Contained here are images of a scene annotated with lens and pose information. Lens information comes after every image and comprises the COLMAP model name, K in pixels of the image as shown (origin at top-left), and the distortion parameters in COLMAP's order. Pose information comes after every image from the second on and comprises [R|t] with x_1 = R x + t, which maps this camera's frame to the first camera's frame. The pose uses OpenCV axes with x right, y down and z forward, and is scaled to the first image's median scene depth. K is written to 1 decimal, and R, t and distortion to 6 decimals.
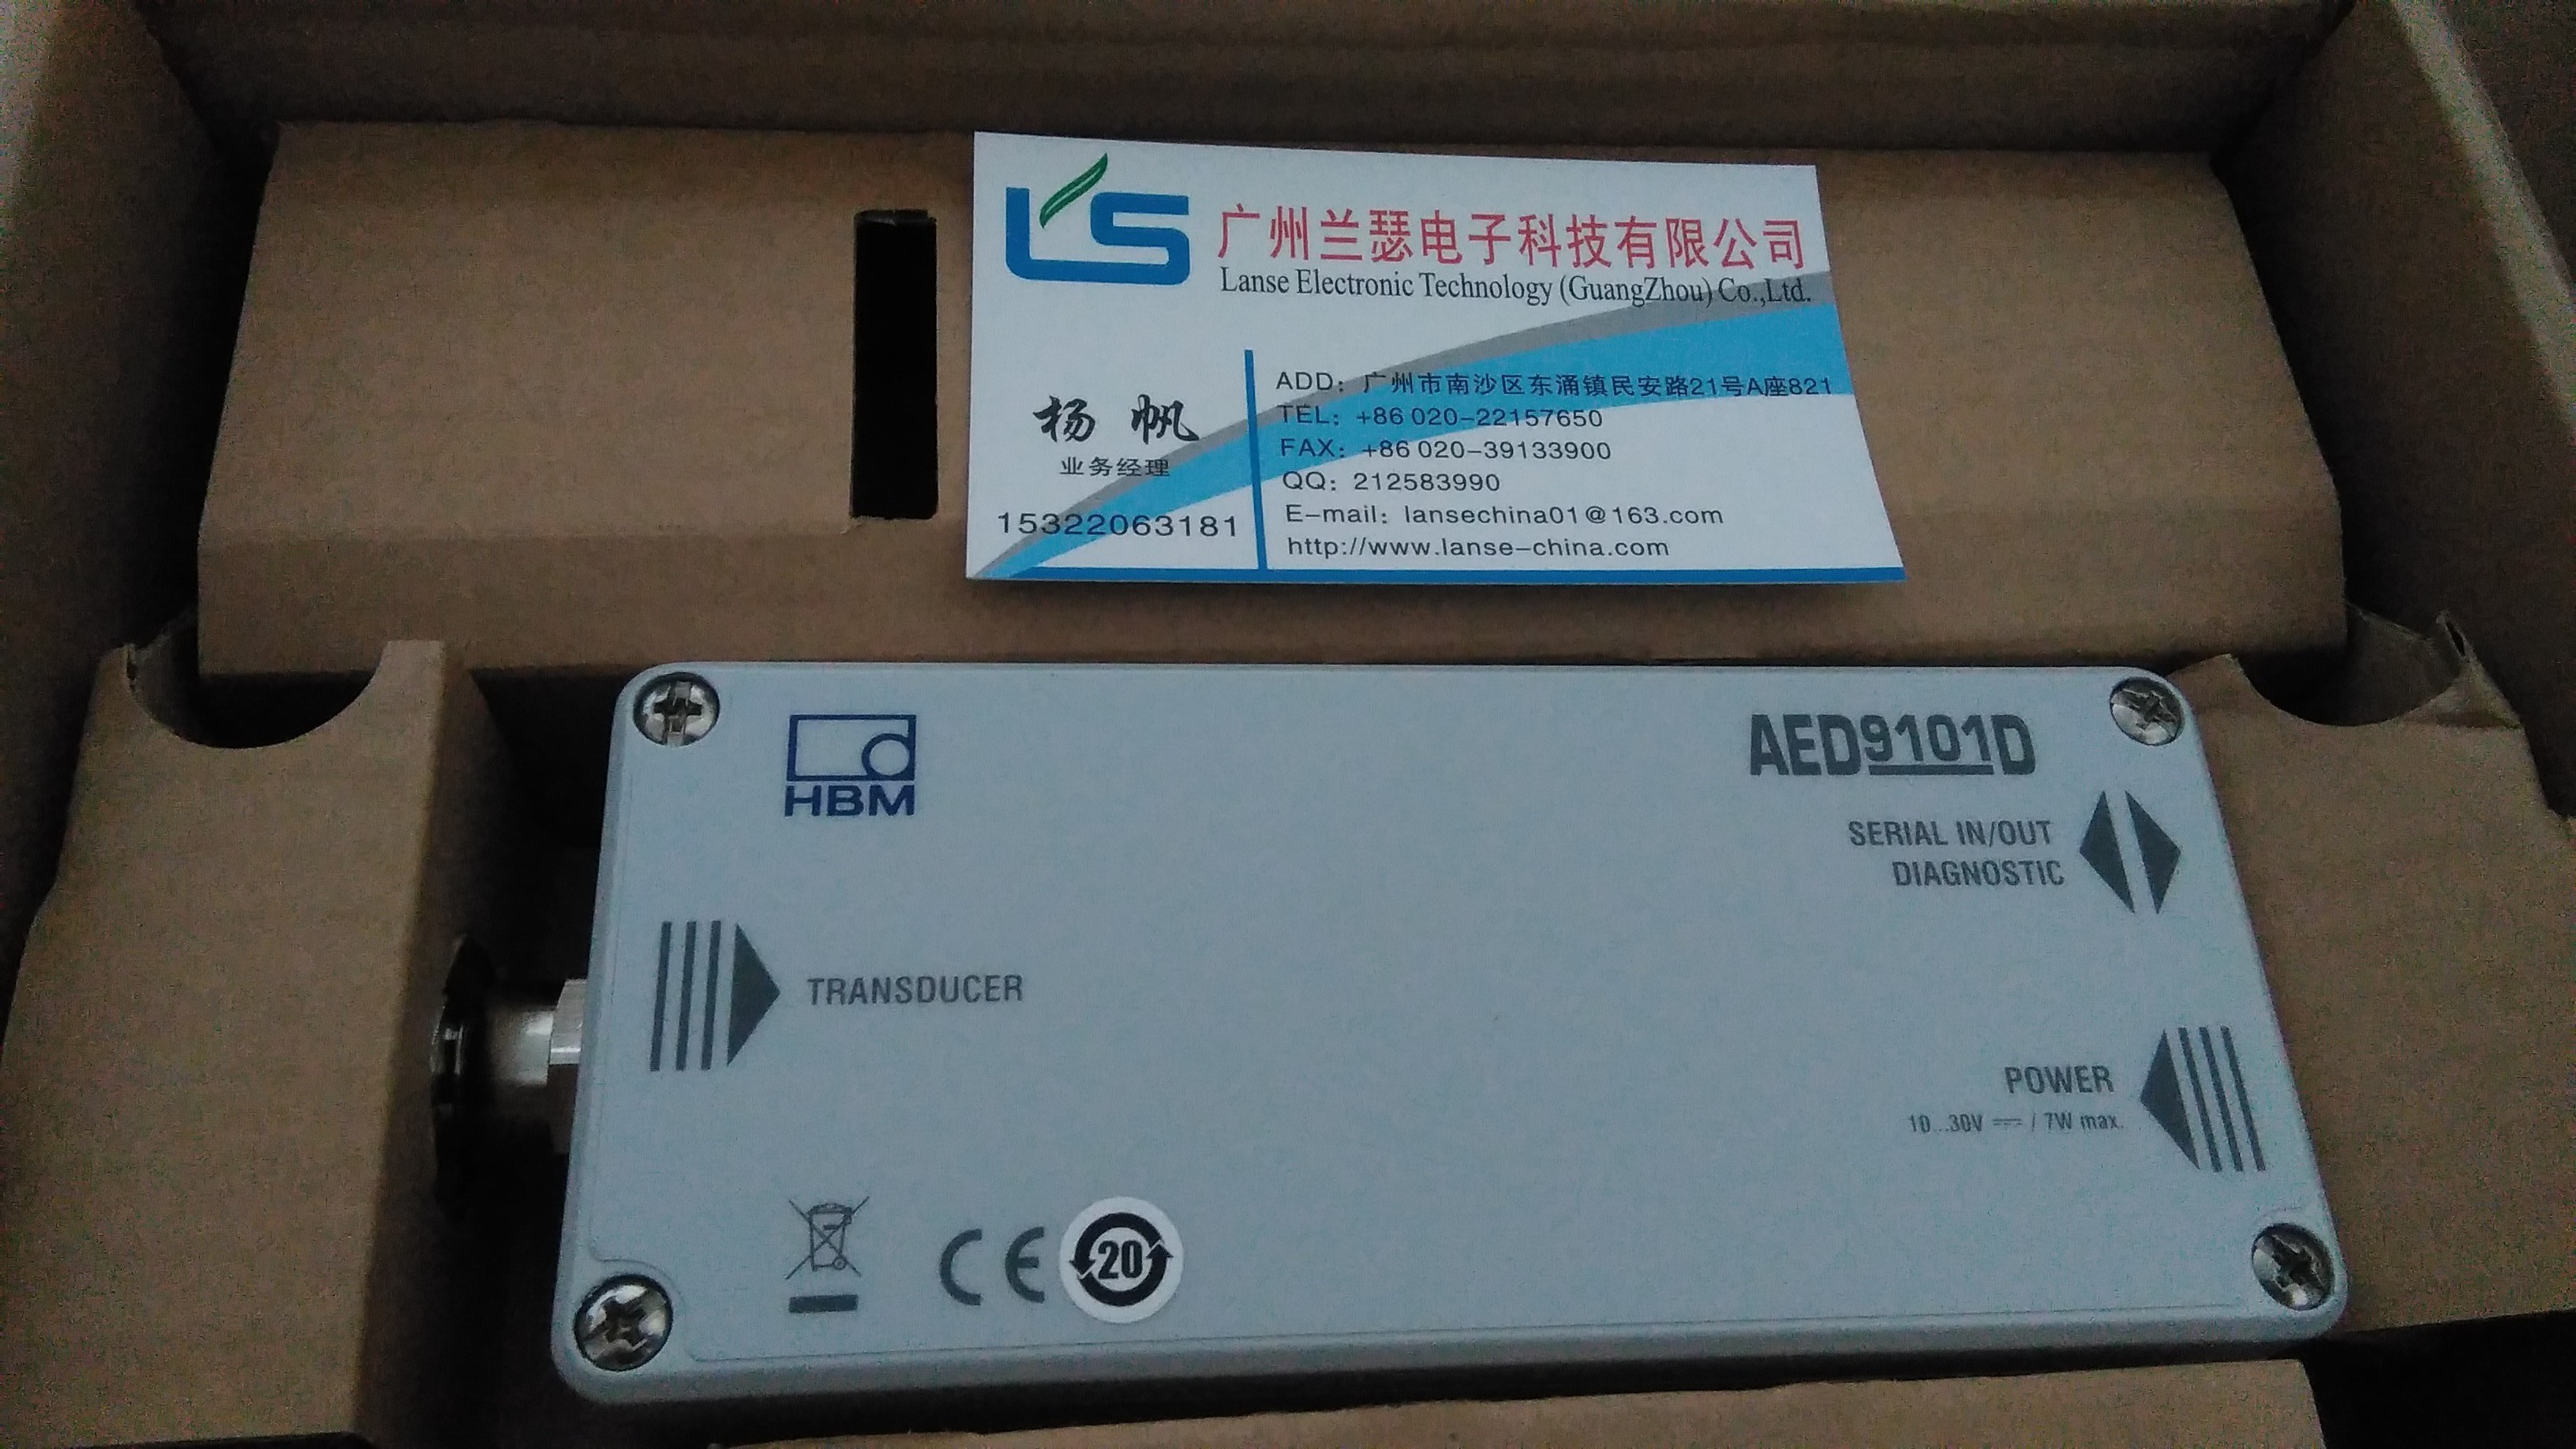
lens RADIAL K [[2117.7, 0, 1274.9], [0, 2117.7, 725.9], [0, 0, 1]] dist [0.083961, -0.085529]
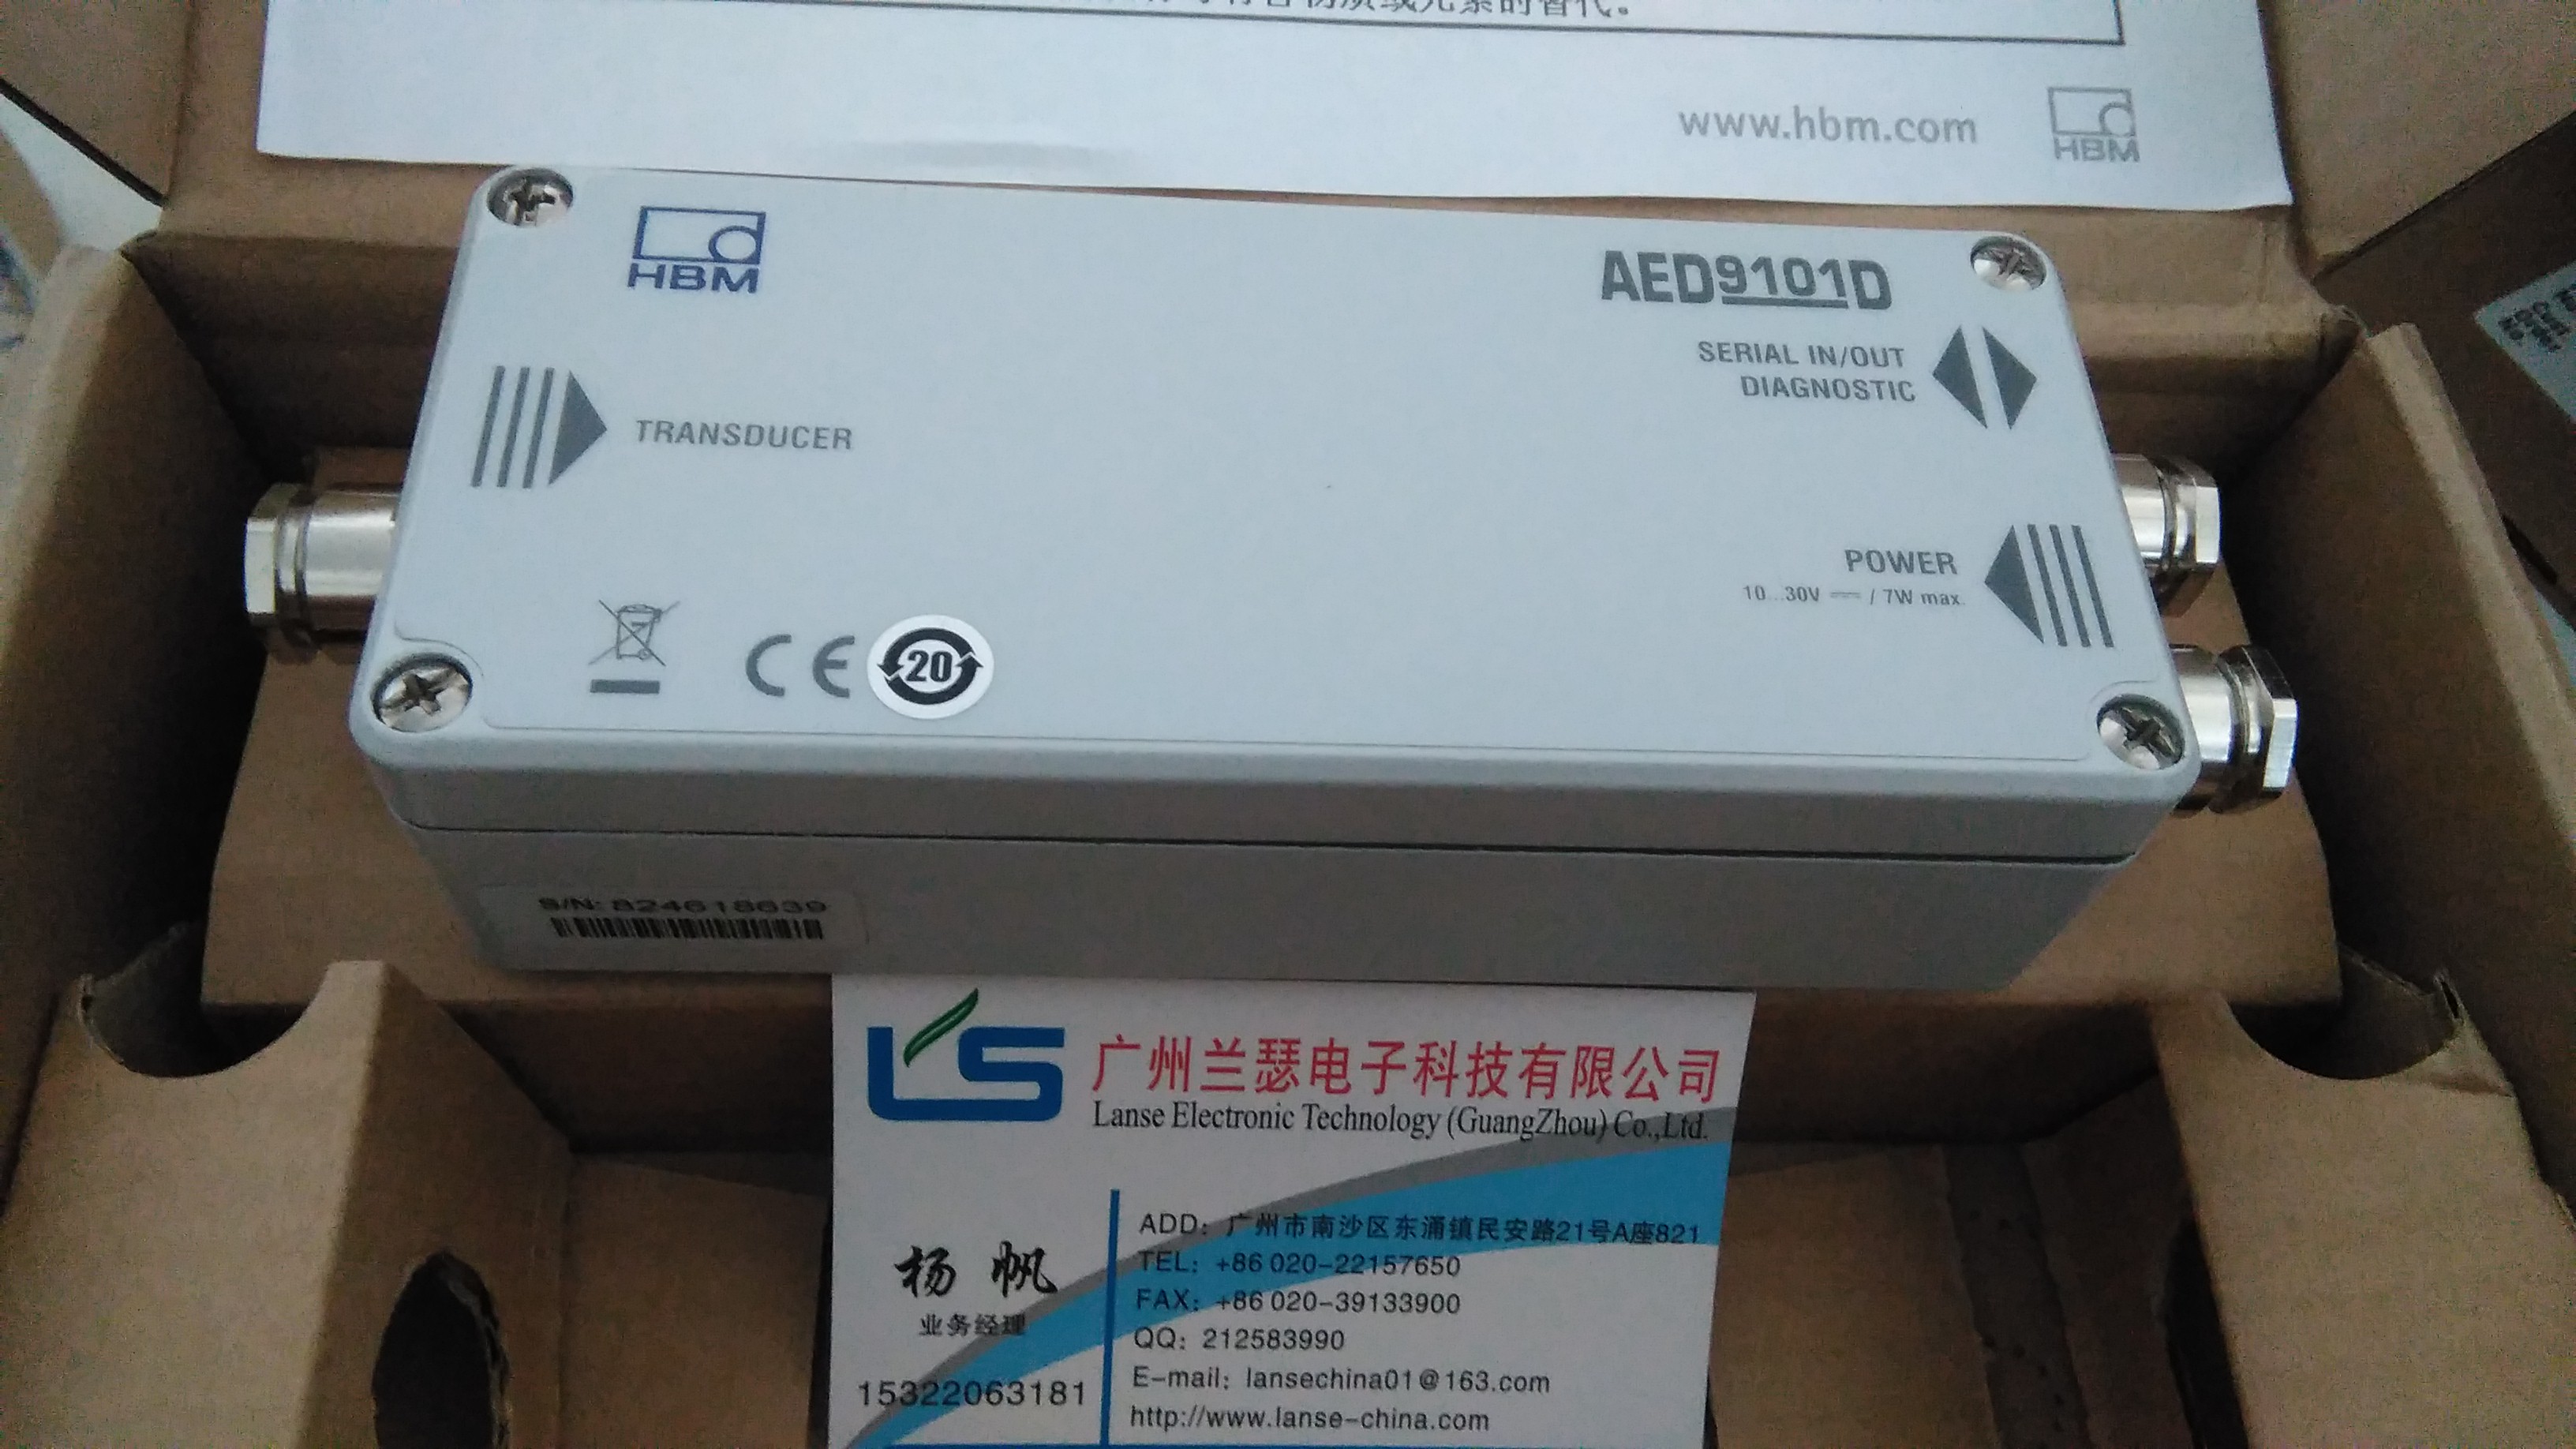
lens RADIAL K [[2117.7, 0, 1288.7], [0, 2117.7, 727.0], [0, 0, 1]] dist [0.083961, -0.085529]
pose [[0.993800, 0.110659, 0.010758, 0.032841], [-0.088220, 0.725974, 0.682040, -1.003001], [0.067664, -0.678761, 0.731236, 0.420071]]
